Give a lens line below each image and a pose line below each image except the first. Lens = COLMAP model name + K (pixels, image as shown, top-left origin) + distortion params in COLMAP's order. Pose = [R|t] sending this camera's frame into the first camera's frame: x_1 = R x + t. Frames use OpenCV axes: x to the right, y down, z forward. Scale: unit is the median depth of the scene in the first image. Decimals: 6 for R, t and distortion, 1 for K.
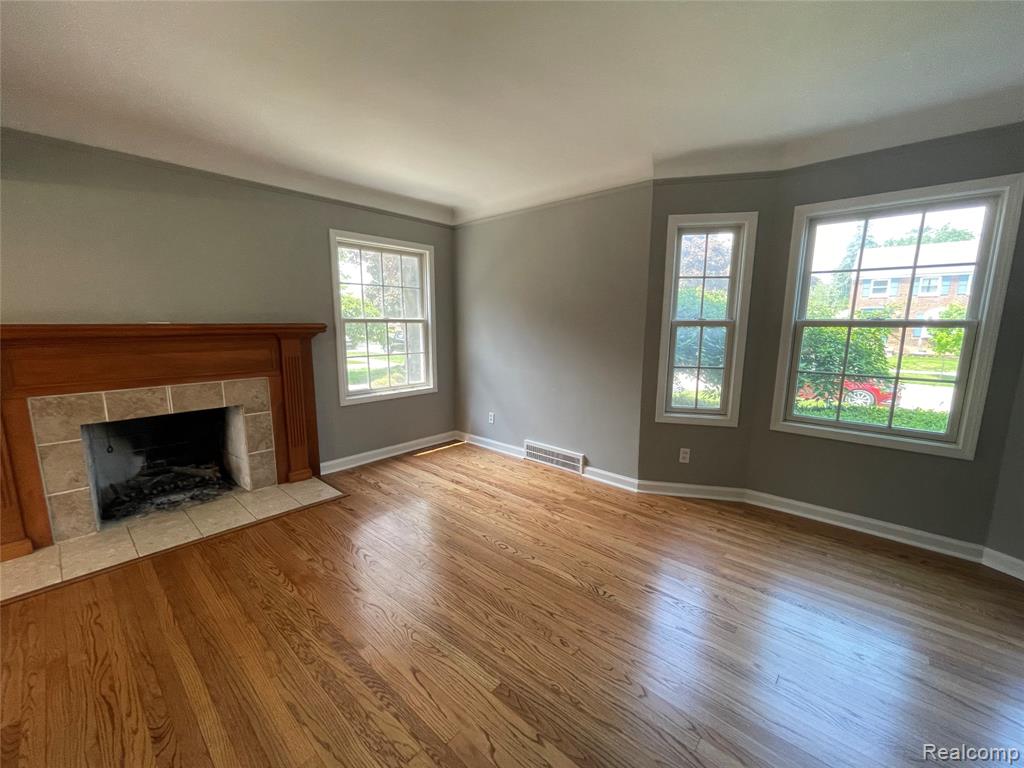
lens RADIAL K [[418.5, 0, 505.7], [0, 418.5, 389.6], [0, 0, 1]] dist [-0.006583, 0.004457]
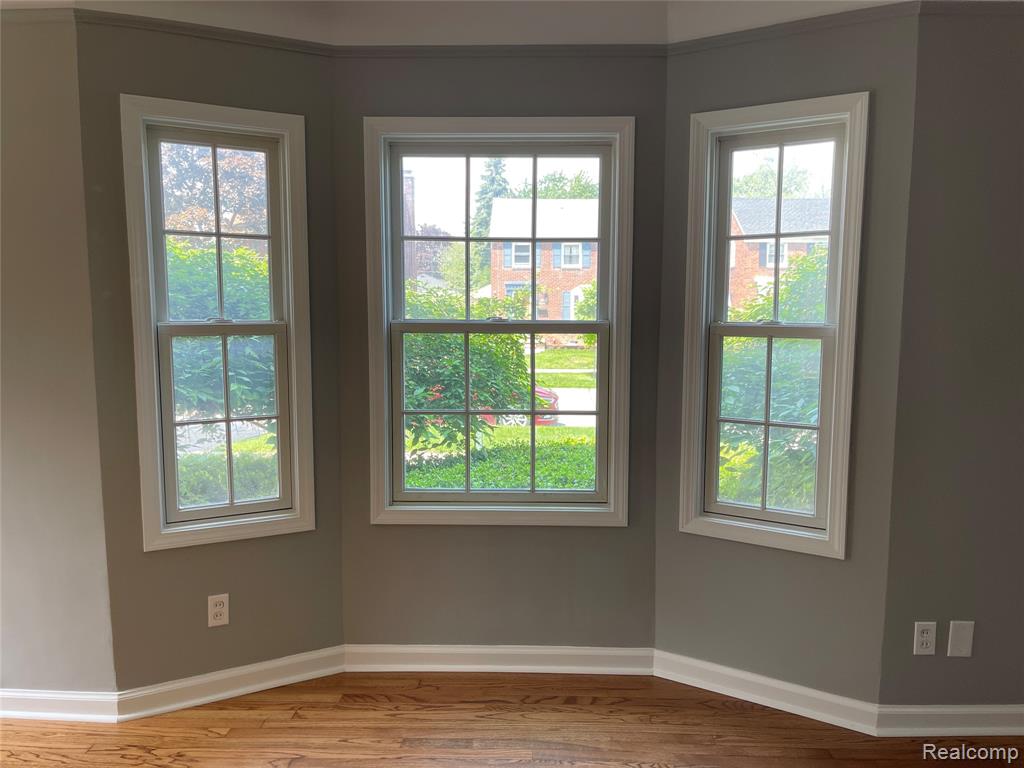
lens RADIAL K [[778.1, 0, 522.4], [0, 778.1, 383.5], [0, 0, 1]] dist [0.055851, -0.056921]
pose [[0.754902, -0.071064, 0.651976, 0.136369], [0.108041, 0.994005, -0.016753, -0.044465], [-0.646877, 0.083087, 0.758055, 0.098114]]
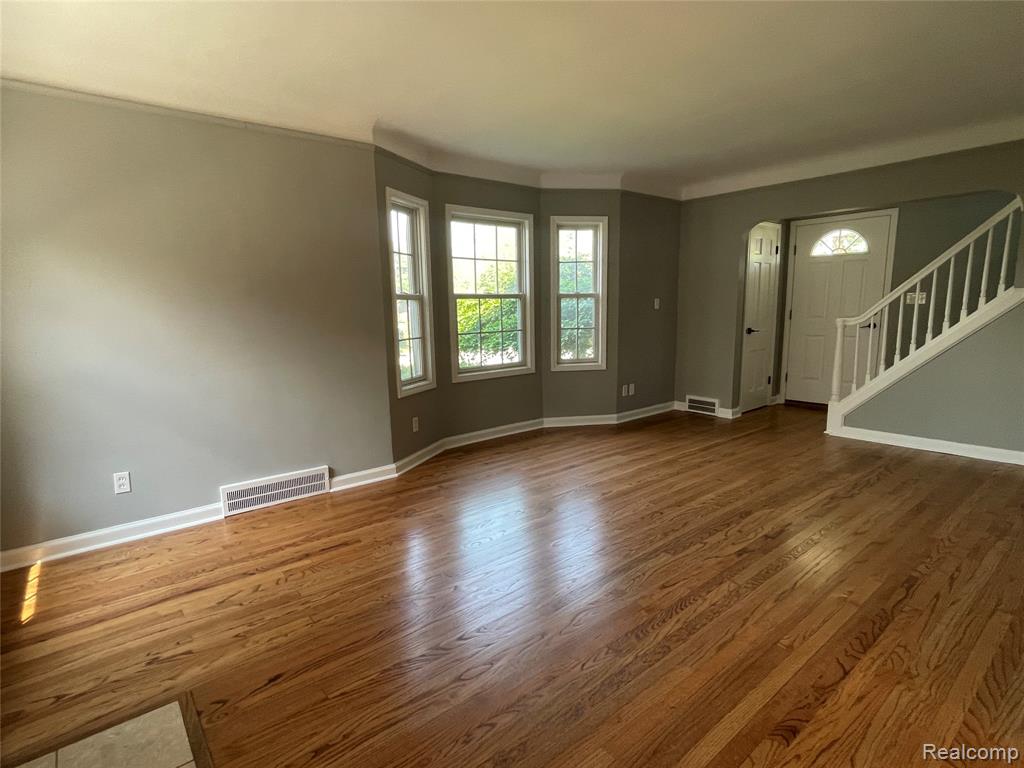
lens RADIAL K [[530.0, 0, 506.7], [0, 530.0, 390.5], [0, 0, 1]] dist [0.003014, 0.000760]
pose [[0.144343, -0.167305, 0.975282, -0.847573], [0.182172, 0.973250, 0.139995, -0.070697], [-0.972614, 0.157462, 0.170960, 0.569094]]
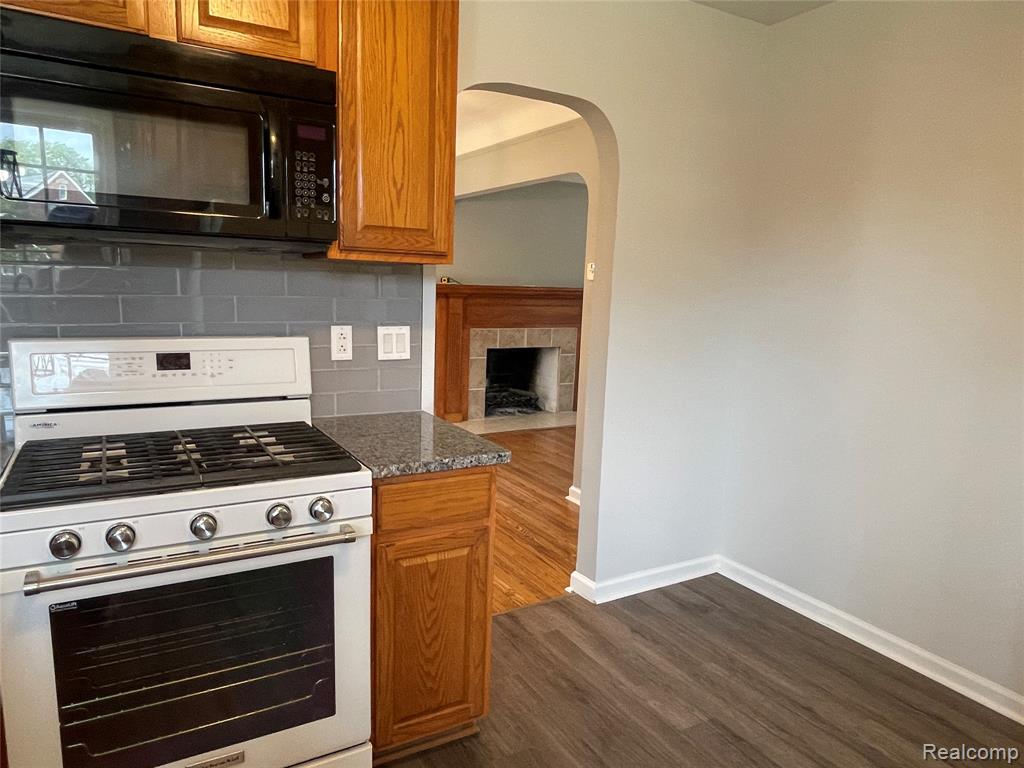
lens RADIAL K [[670.4, 0, 509.2], [0, 670.4, 405.1], [0, 0, 1]] dist [-0.027037, -0.001064]
pose [[0.953944, 0.085274, -0.287610, -0.147969], [-0.080927, 0.996355, 0.026992, 0.184597], [0.288864, -0.002473, 0.957367, -1.177253]]
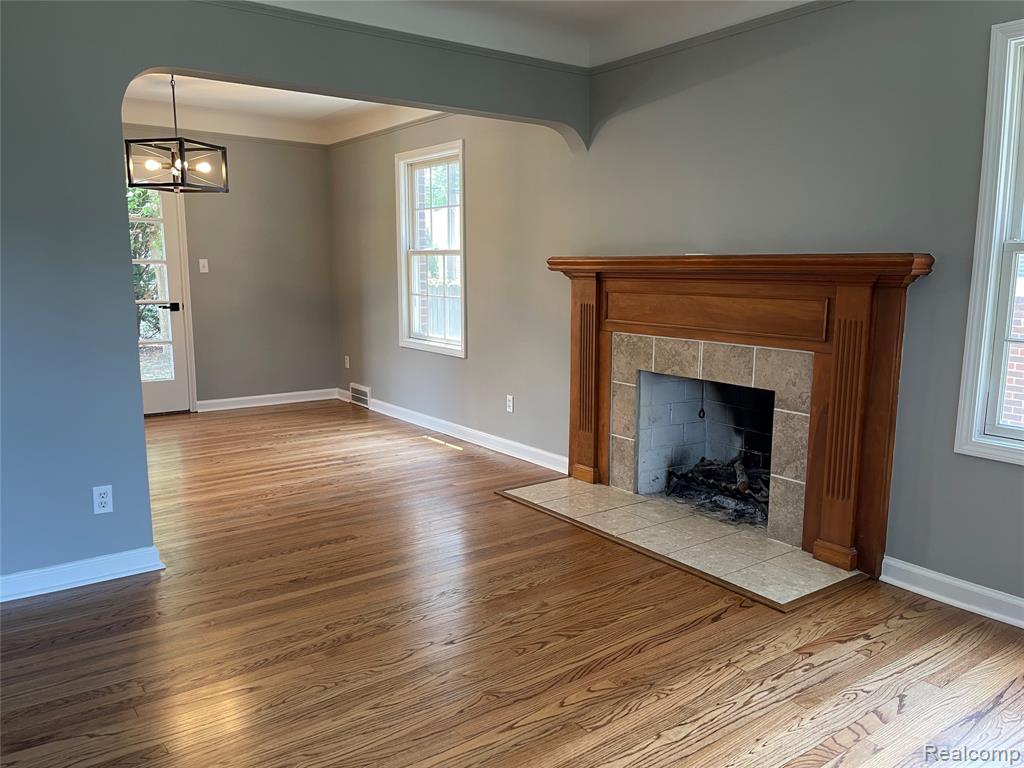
lens RADIAL K [[787.0, 0, 512.0], [0, 787.0, 384.0], [0, 0, 1]] dist [0.155307, -0.275011]
pose [[-0.194781, 0.148018, -0.969614, 0.562906], [-0.162530, 0.970011, 0.180728, -0.121609], [0.967287, 0.192794, -0.164883, 0.843298]]
